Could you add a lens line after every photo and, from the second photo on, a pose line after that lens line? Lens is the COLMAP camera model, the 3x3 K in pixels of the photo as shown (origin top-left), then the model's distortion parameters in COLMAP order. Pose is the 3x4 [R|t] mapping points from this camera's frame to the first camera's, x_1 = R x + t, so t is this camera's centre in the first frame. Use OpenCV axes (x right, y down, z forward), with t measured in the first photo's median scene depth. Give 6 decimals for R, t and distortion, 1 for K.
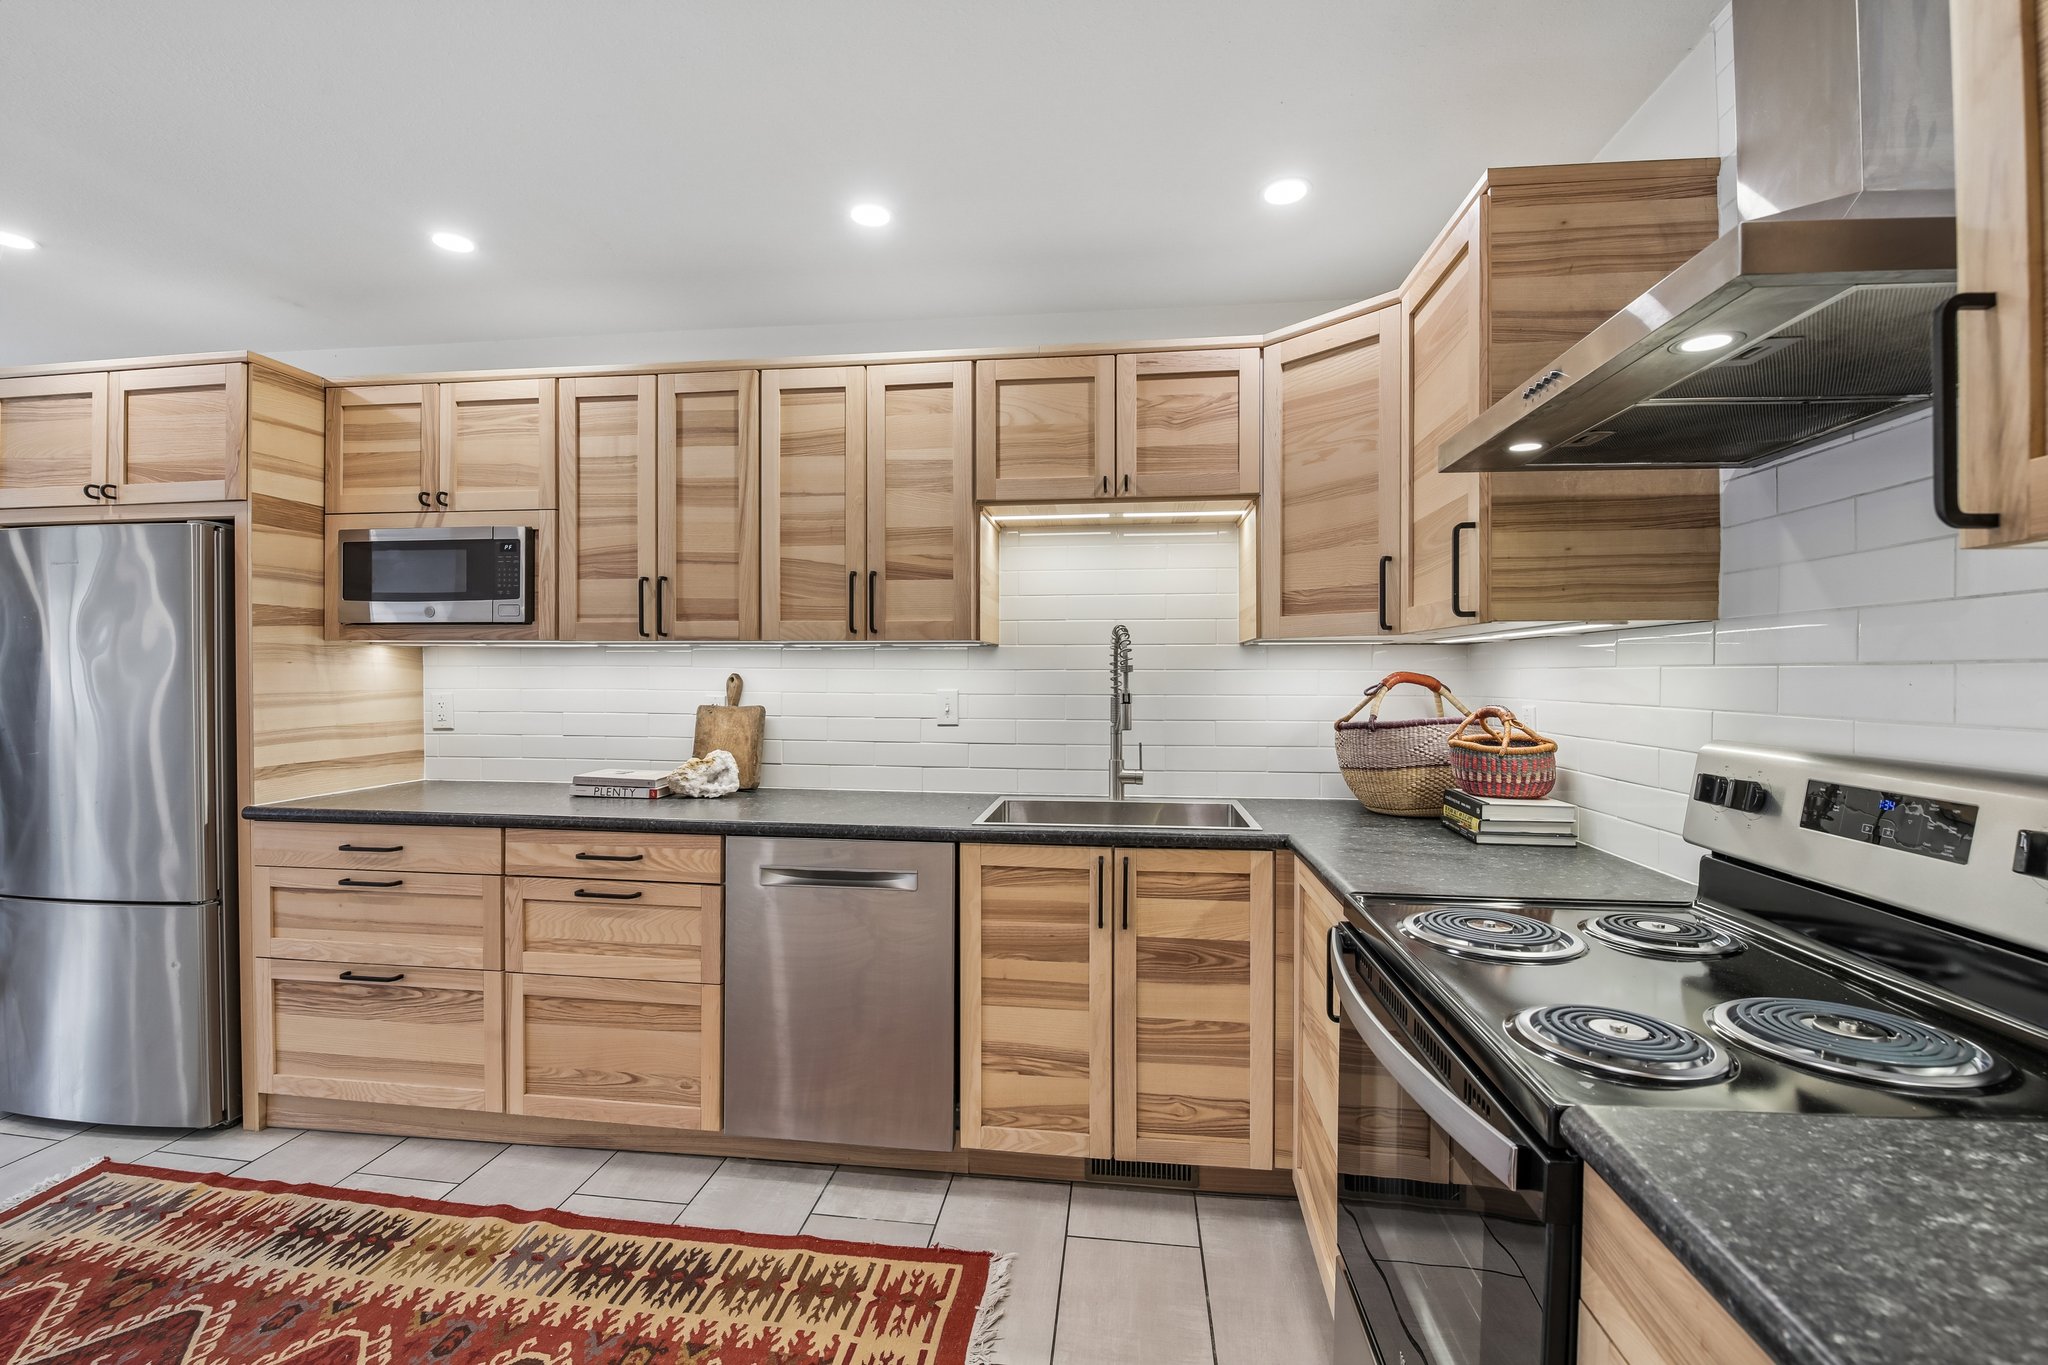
lens RADIAL K [[894.3, 0, 1020.5], [0, 894.3, 678.7], [0, 0, 1]] dist [-0.008698, -0.007018]
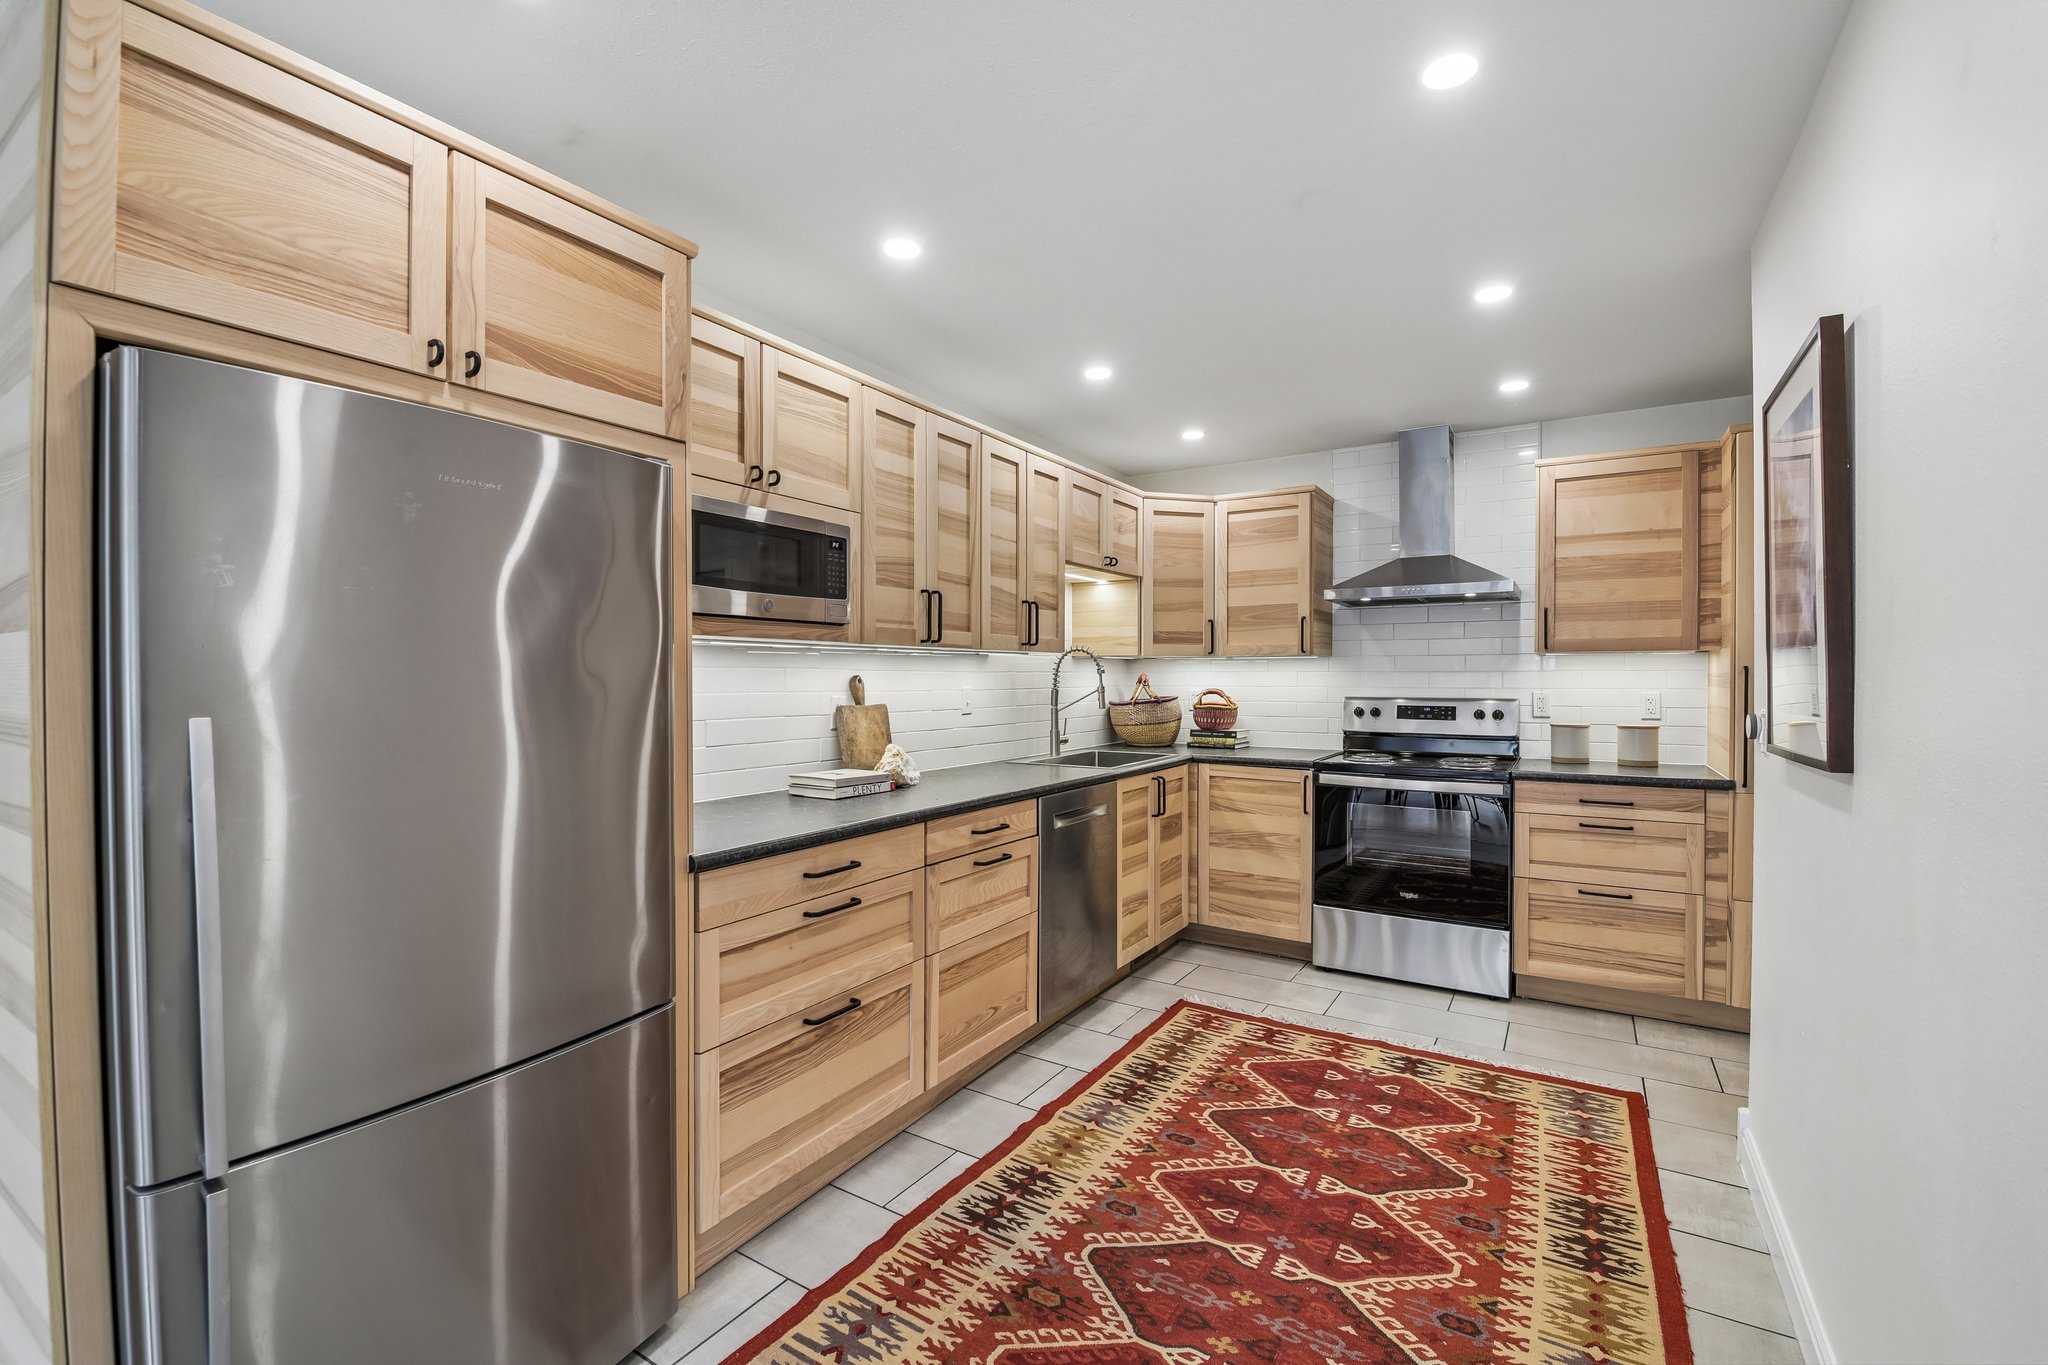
lens RADIAL K [[894.3, 0, 1020.5], [0, 894.3, 678.7], [0, 0, 1]] dist [-0.008698, -0.007018]
pose [[0.418250, -0.006381, 0.908310, -1.514664], [0.004687, 0.999977, 0.004867, -0.007460], [-0.908320, 0.002222, 0.418270, 0.456233]]
